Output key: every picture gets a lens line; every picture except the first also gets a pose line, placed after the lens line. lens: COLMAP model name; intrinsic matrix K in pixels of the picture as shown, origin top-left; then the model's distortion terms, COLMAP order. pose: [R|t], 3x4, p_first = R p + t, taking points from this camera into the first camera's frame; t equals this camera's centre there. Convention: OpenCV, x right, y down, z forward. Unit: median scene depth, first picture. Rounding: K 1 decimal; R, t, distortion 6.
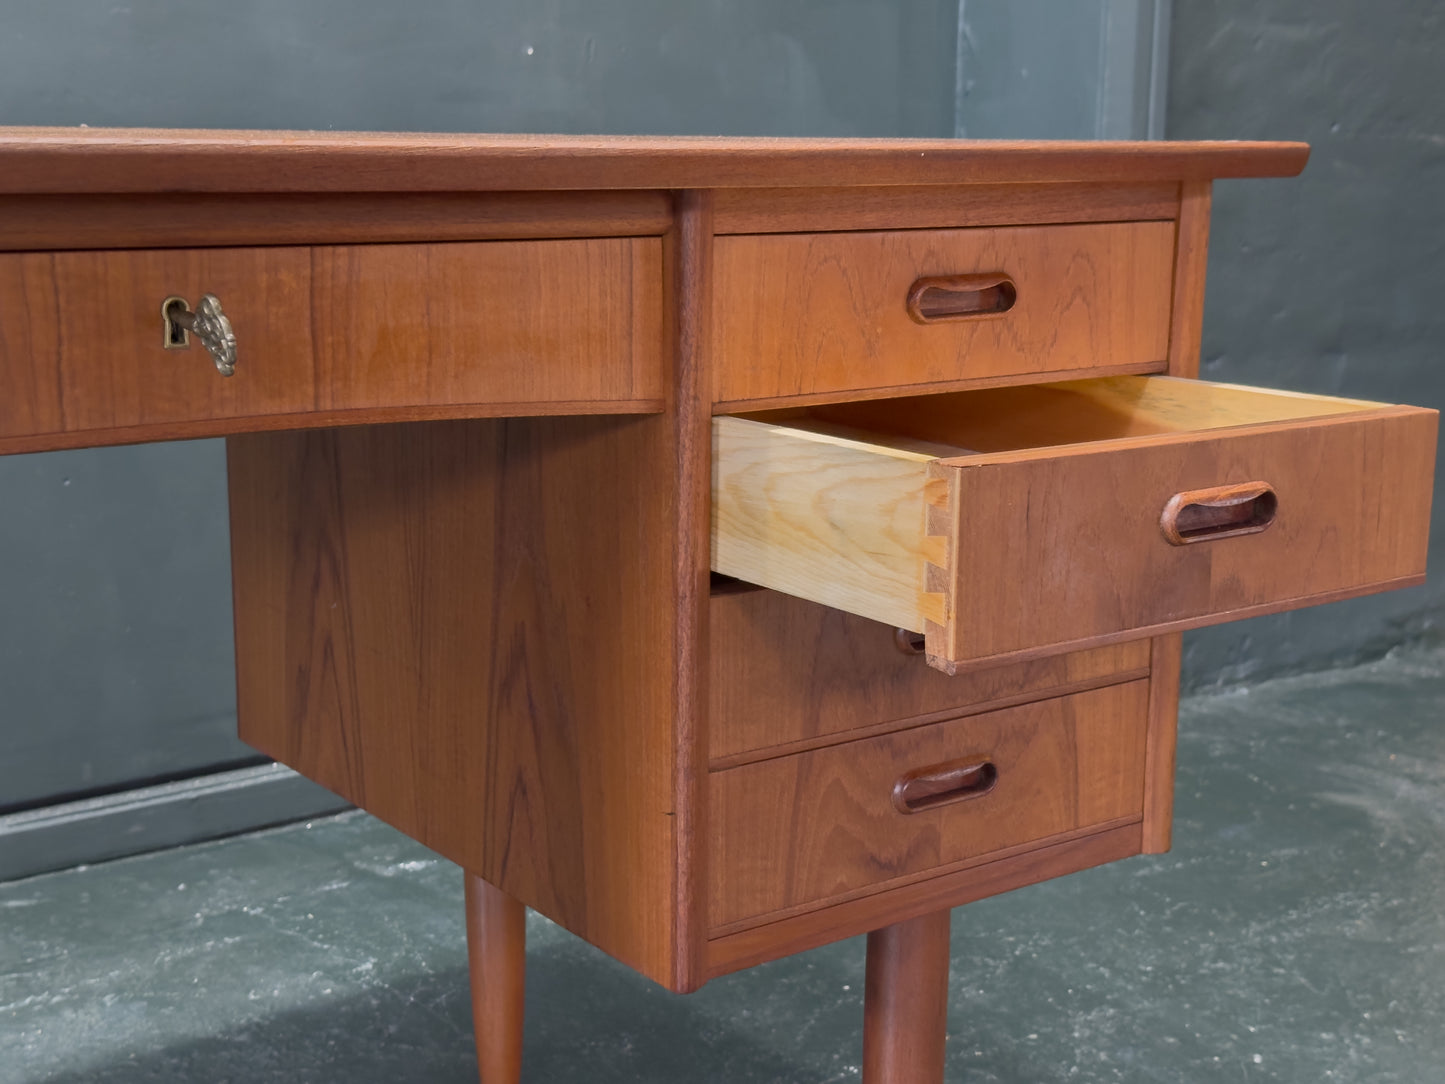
lens RADIAL K [[2035.1, 0, 709.7], [0, 2035.1, 543.2], [0, 0, 1]] dist [0.090685, 0.000000]
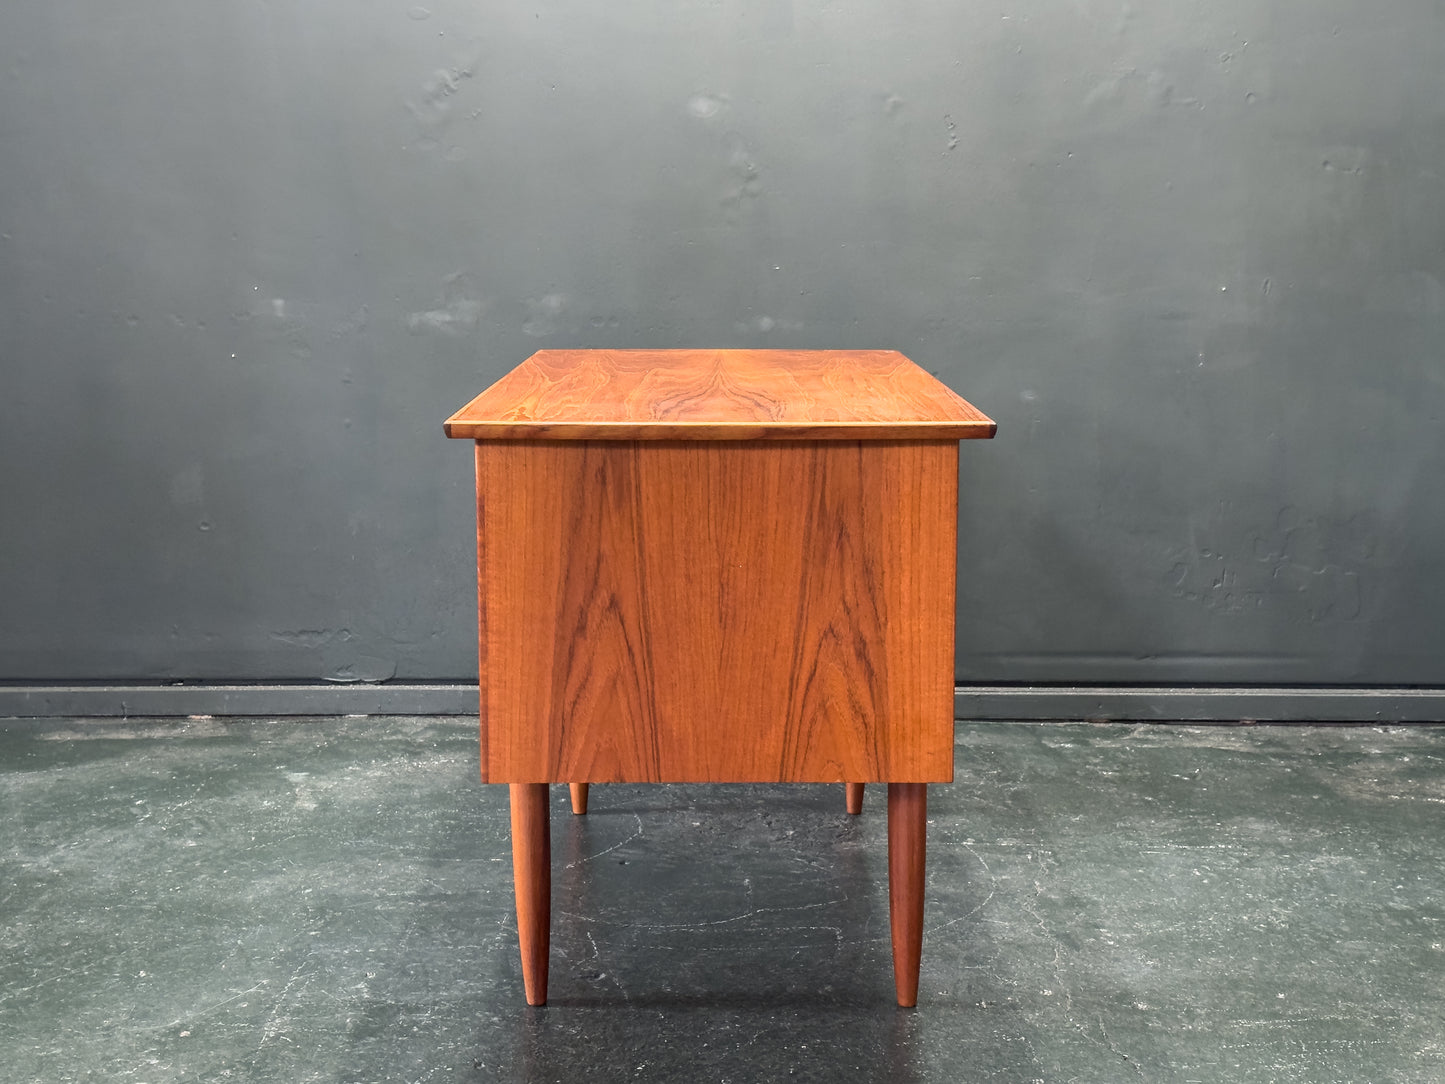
lens RADIAL K [[2035.1, 0, 719.6], [0, 2035.1, 536.2], [0, 0, 1]] dist [0.090685, 0.000000]
pose [[0.796495, 0.088564, -0.598124, 0.781936], [-0.120263, 0.992655, -0.013166, 0.042260], [0.592565, 0.082418, 0.801295, -0.742928]]
